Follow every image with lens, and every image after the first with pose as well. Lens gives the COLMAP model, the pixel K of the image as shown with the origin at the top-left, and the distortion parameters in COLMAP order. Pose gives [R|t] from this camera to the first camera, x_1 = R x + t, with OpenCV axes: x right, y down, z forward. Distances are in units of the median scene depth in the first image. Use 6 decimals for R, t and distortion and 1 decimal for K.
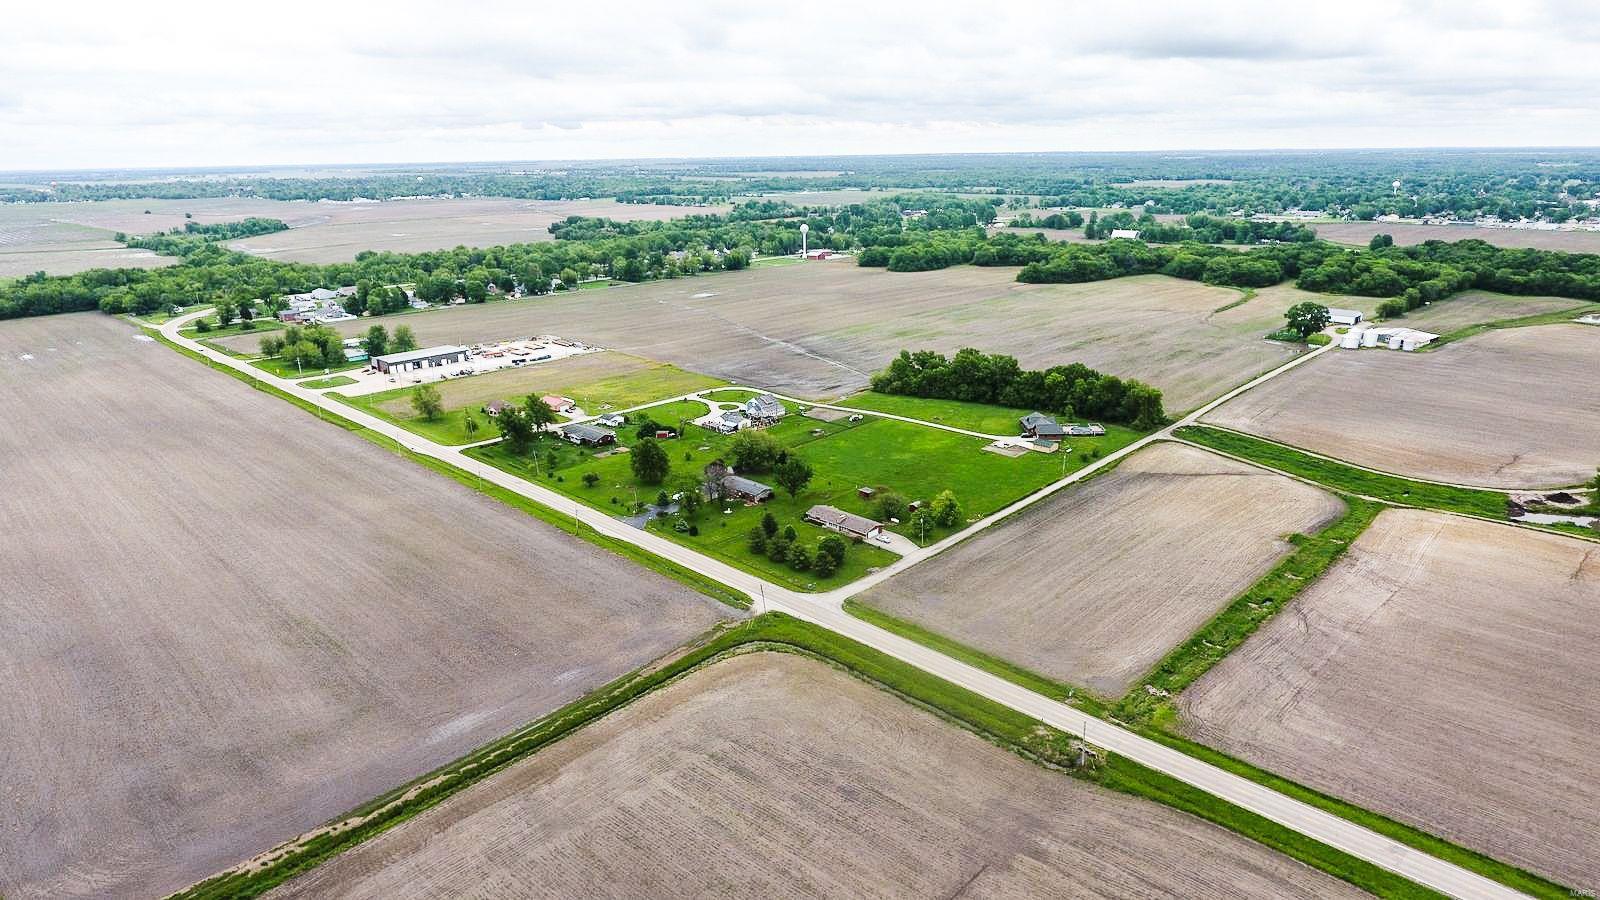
lens RADIAL K [[930.0, 0, 802.8], [0, 930.0, 456.6], [0, 0, 1]] dist [-0.003337, -0.000494]
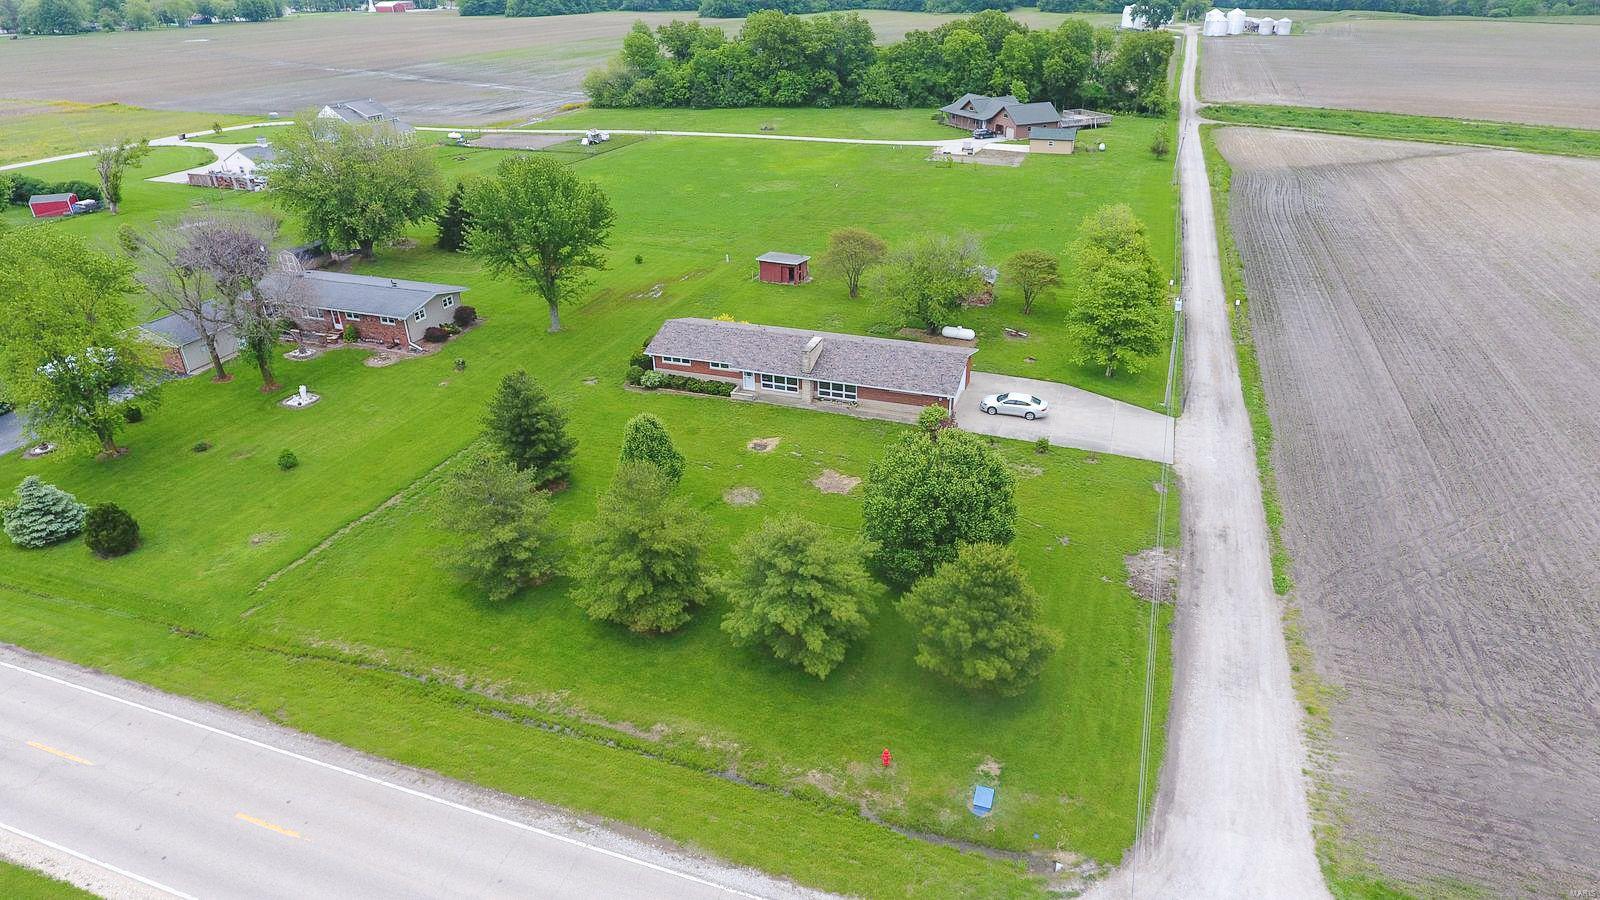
lens RADIAL K [[930.0, 0, 802.8], [0, 930.0, 456.6], [0, 0, 1]] dist [-0.003337, -0.000494]
pose [[0.914119, -0.186948, 0.359775, -0.049939], [0.124840, 0.974023, 0.188931, 0.043530], [-0.385749, -0.127791, 0.913711, 0.716083]]
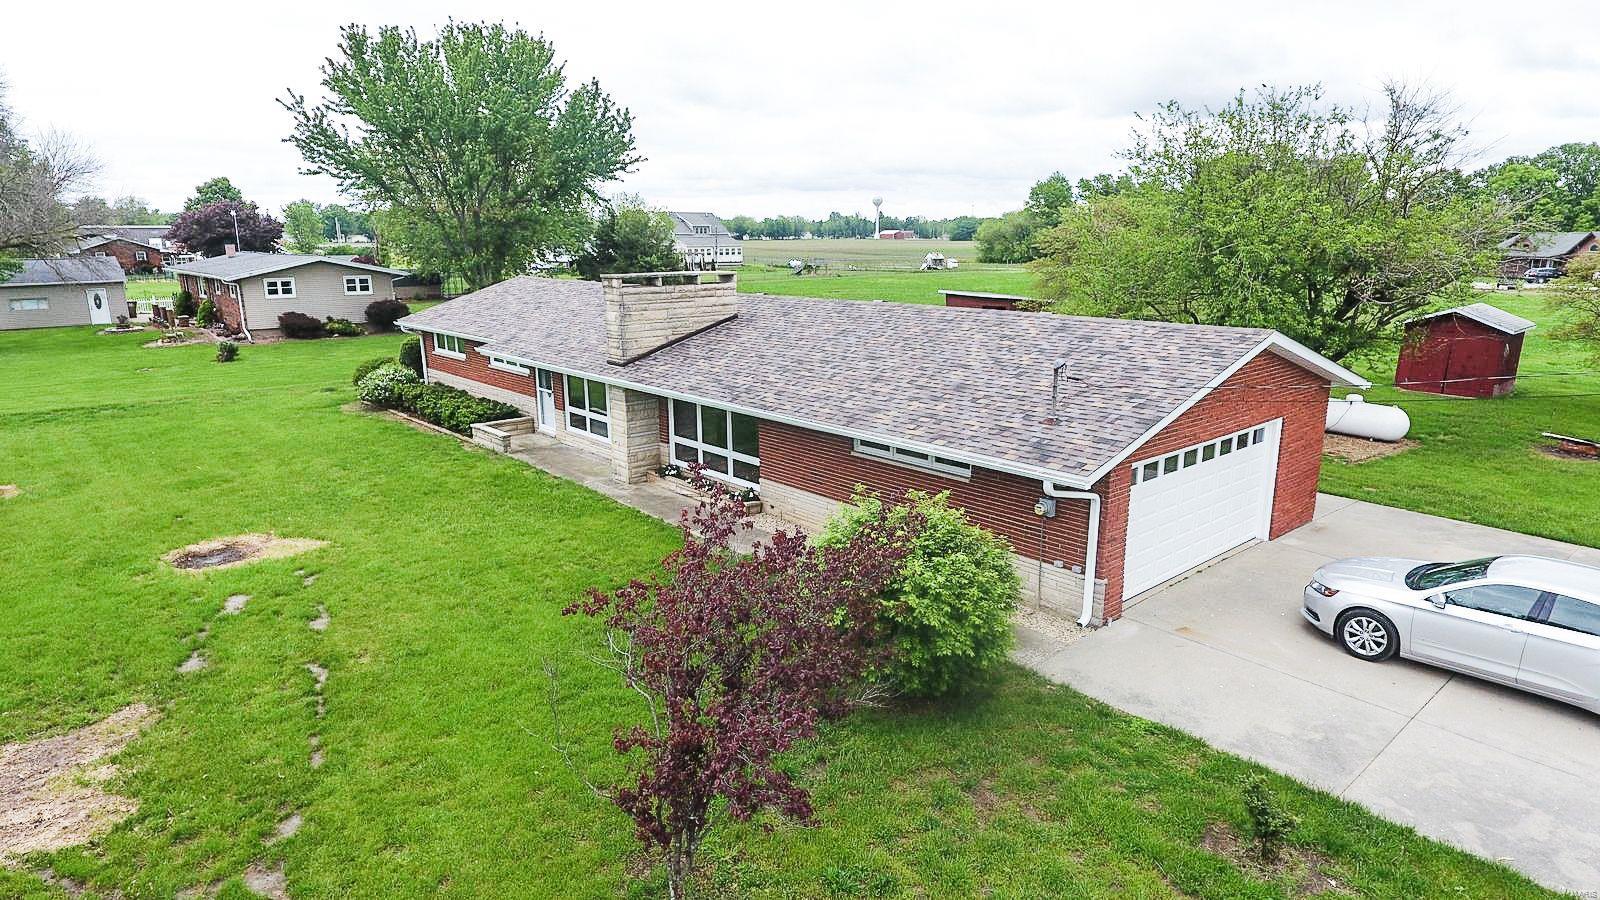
lens RADIAL K [[930.0, 0, 802.8], [0, 930.0, 456.6], [0, 0, 1]] dist [-0.003337, -0.000494]
pose [[0.995383, 0.031775, -0.090572, 0.053577], [-0.039051, 0.996051, -0.079729, 0.077091], [0.087681, 0.082898, 0.992693, 0.862673]]
